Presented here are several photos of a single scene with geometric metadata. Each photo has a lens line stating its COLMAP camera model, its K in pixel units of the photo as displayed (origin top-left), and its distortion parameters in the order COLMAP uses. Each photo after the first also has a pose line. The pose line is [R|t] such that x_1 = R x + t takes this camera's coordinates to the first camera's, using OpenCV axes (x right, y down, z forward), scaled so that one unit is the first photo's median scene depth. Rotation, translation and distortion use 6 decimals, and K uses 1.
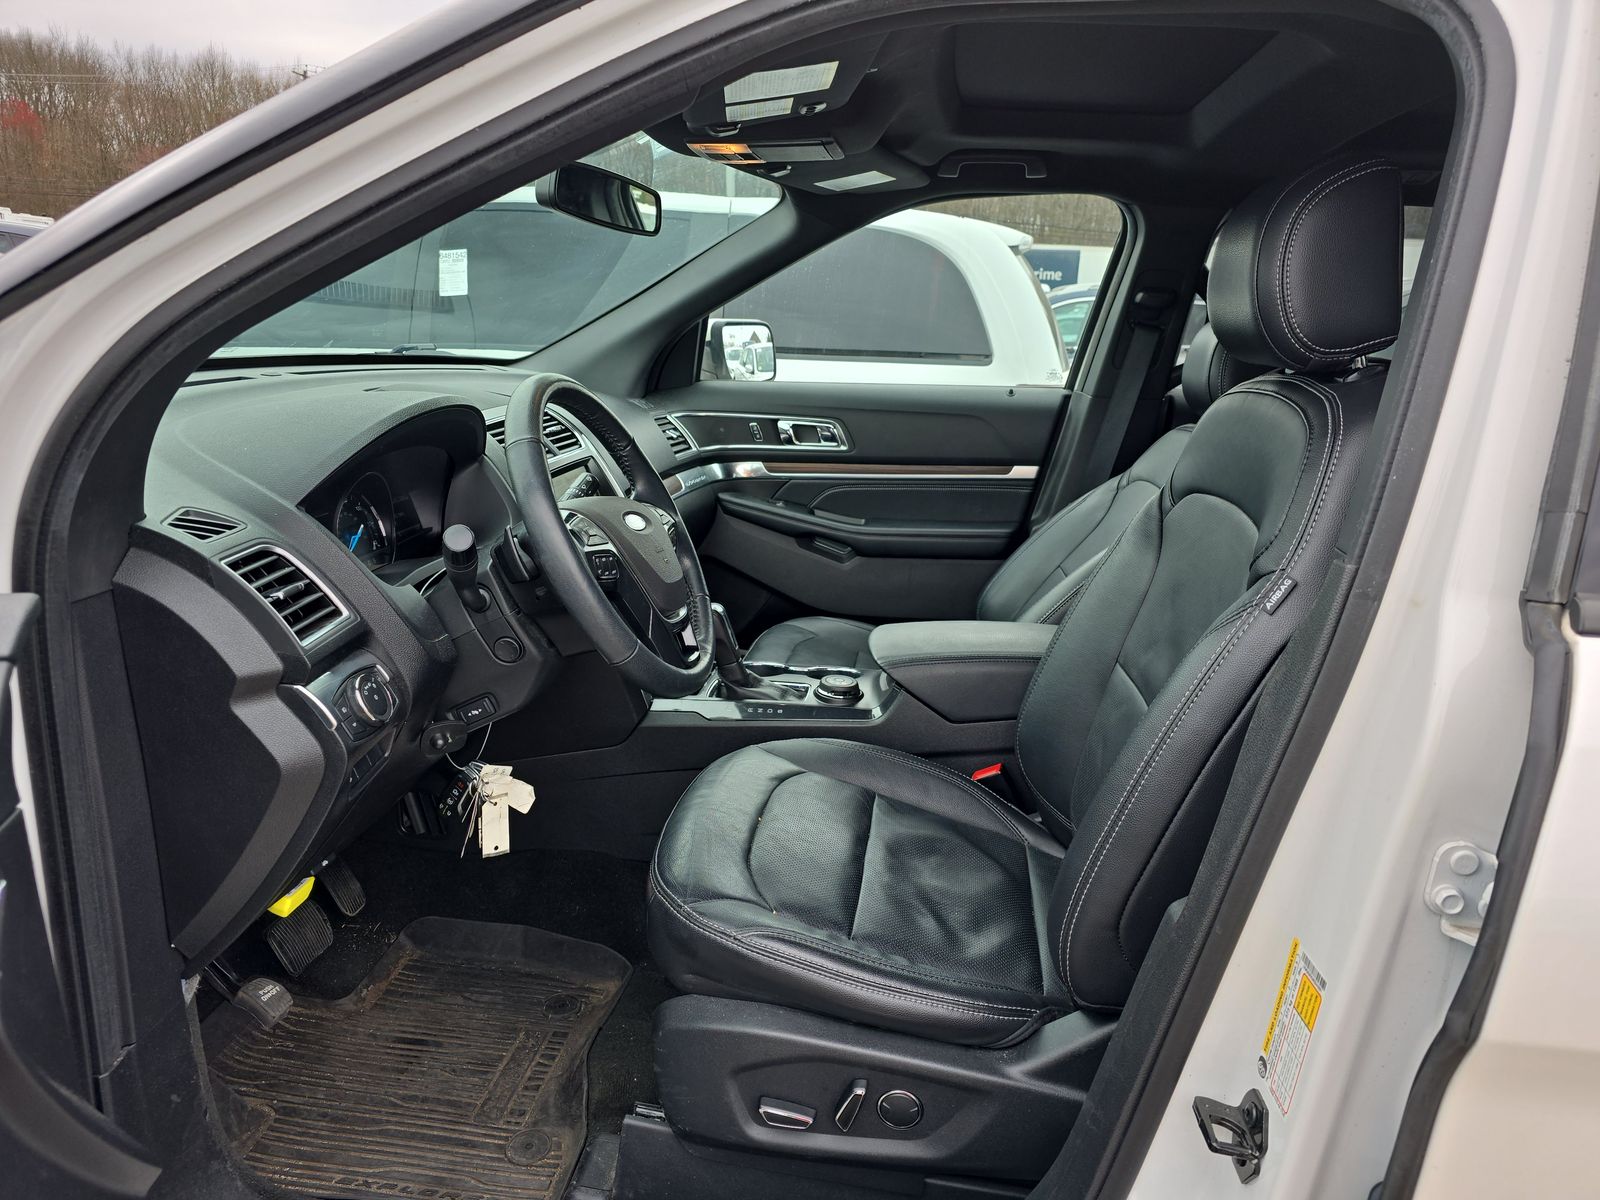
lens RADIAL K [[1072.4, 0, 811.7], [0, 1072.4, 600.9], [0, 0, 1]] dist [0.037007, -0.021856]
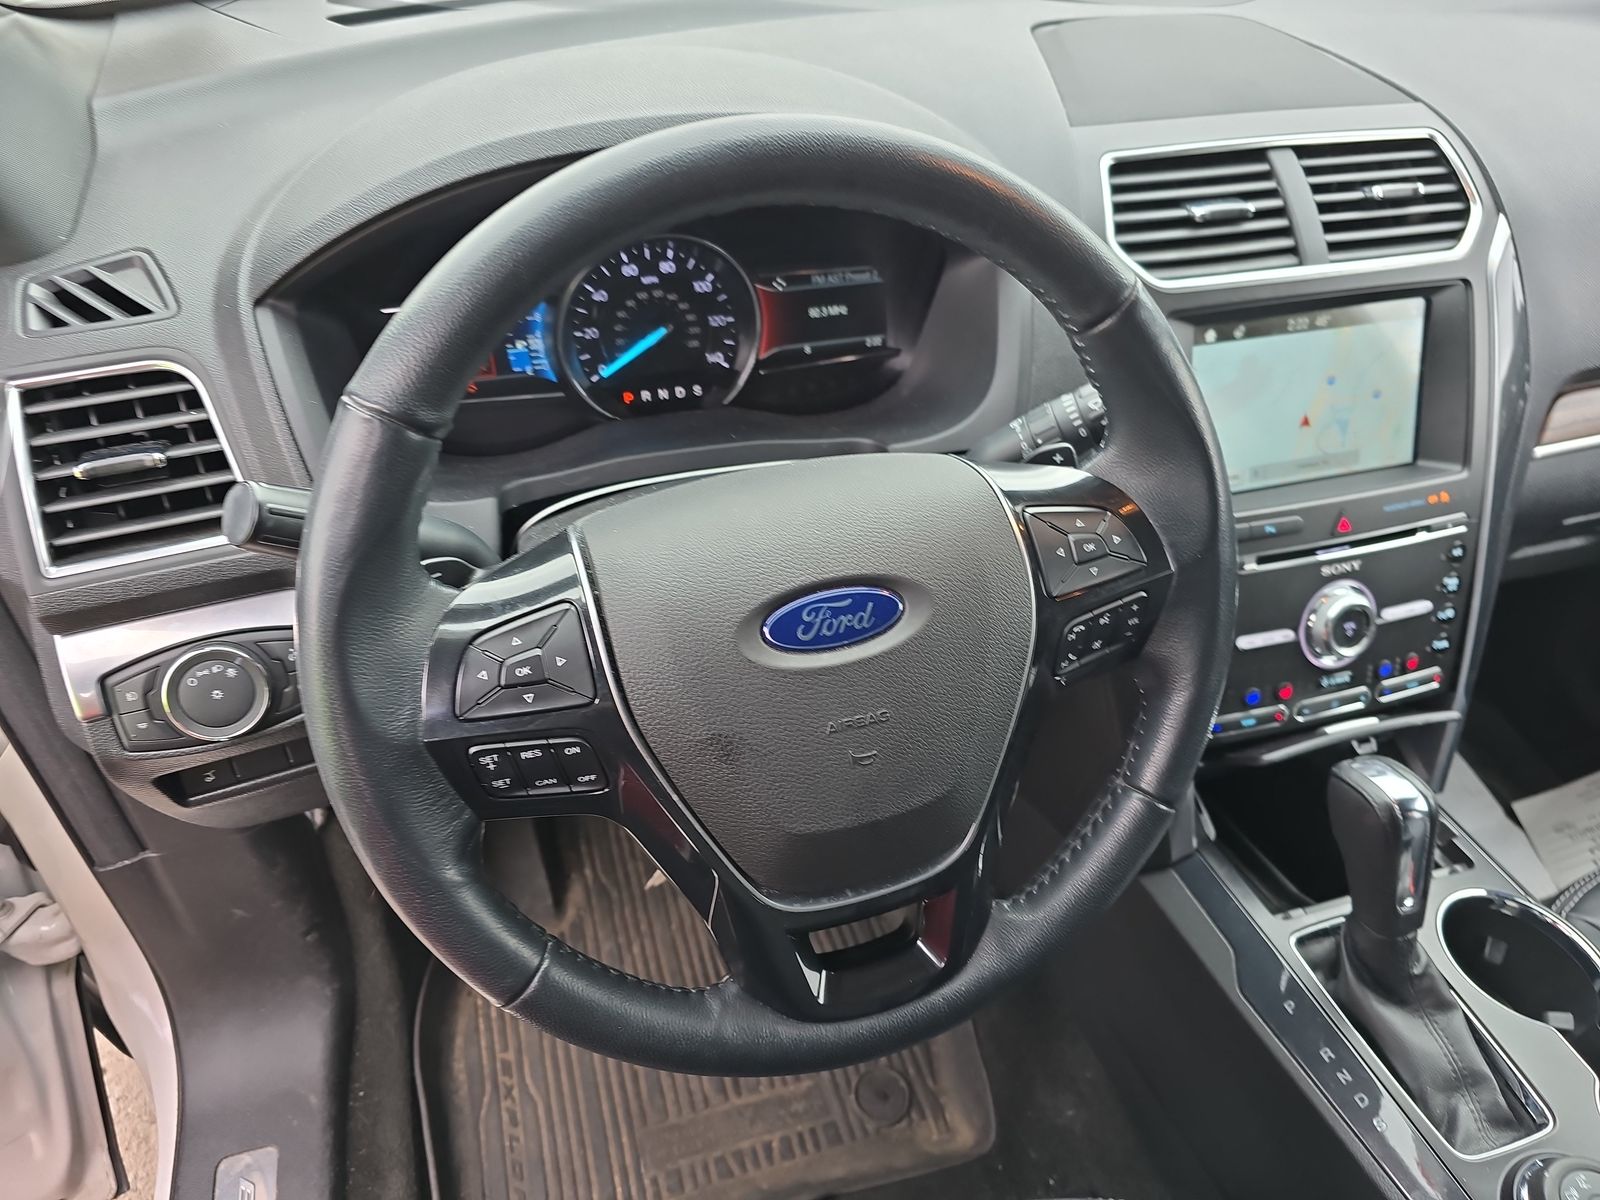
lens RADIAL K [[1072.4, 0, 811.7], [0, 1072.4, 600.9], [0, 0, 1]] dist [0.037007, -0.021856]
pose [[0.408593, 0.552041, -0.726845, 0.080757], [-0.243568, 0.833422, 0.496066, -0.245770], [0.879617, -0.025652, 0.474990, 0.822438]]
